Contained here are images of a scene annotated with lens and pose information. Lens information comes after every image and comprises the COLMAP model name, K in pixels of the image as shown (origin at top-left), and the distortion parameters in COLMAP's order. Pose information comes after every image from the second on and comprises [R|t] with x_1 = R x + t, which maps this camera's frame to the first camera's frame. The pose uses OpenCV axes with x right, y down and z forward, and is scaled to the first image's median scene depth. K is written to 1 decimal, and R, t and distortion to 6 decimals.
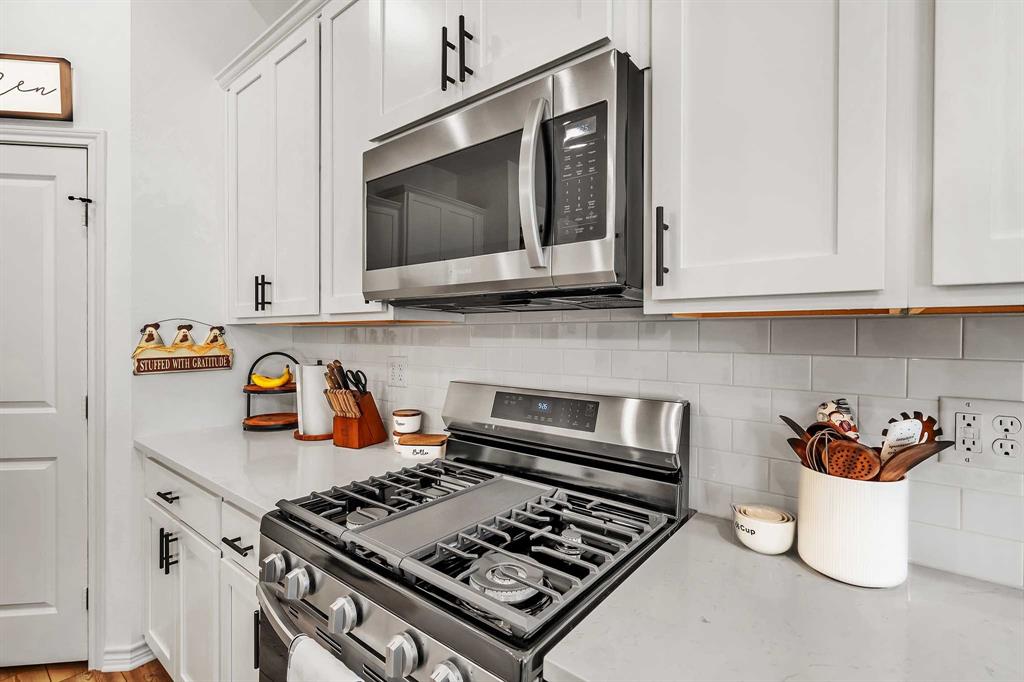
lens RADIAL K [[466.7, 0, 517.6], [0, 466.7, 337.5], [0, 0, 1]] dist [0.010820, 0.000187]
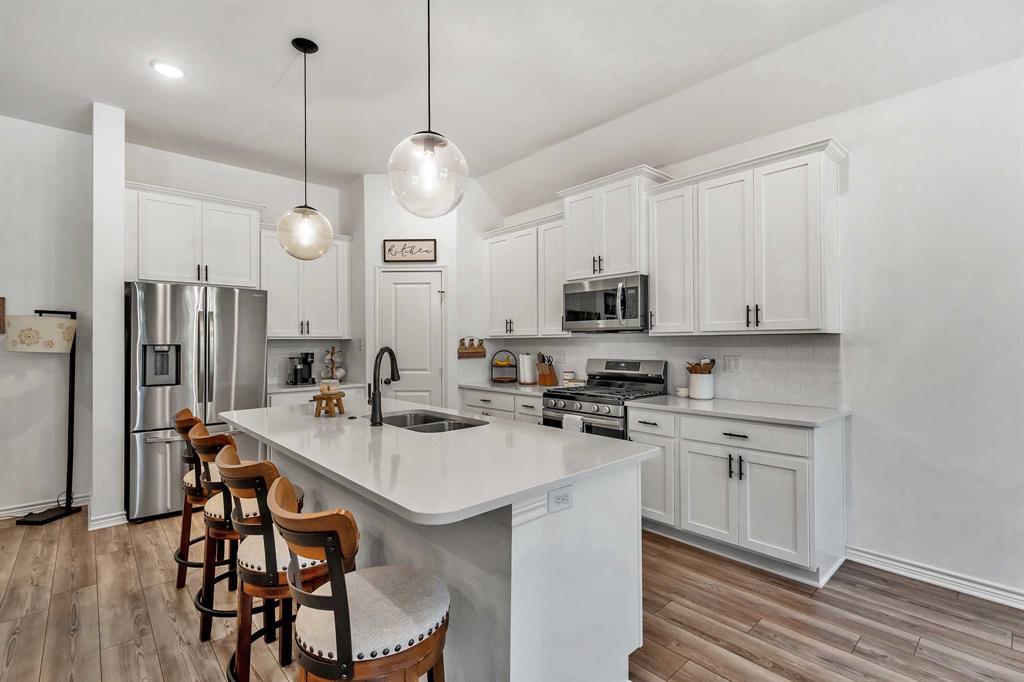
lens RADIAL K [[466.7, 0, 510.3], [0, 466.7, 335.9], [0, 0, 1]] dist [0.010820, 0.000187]
pose [[0.985186, -0.009451, -0.171230, -0.122898], [0.005120, 0.999656, -0.025719, 0.027023], [0.171415, 0.024462, 0.984895, -1.796740]]
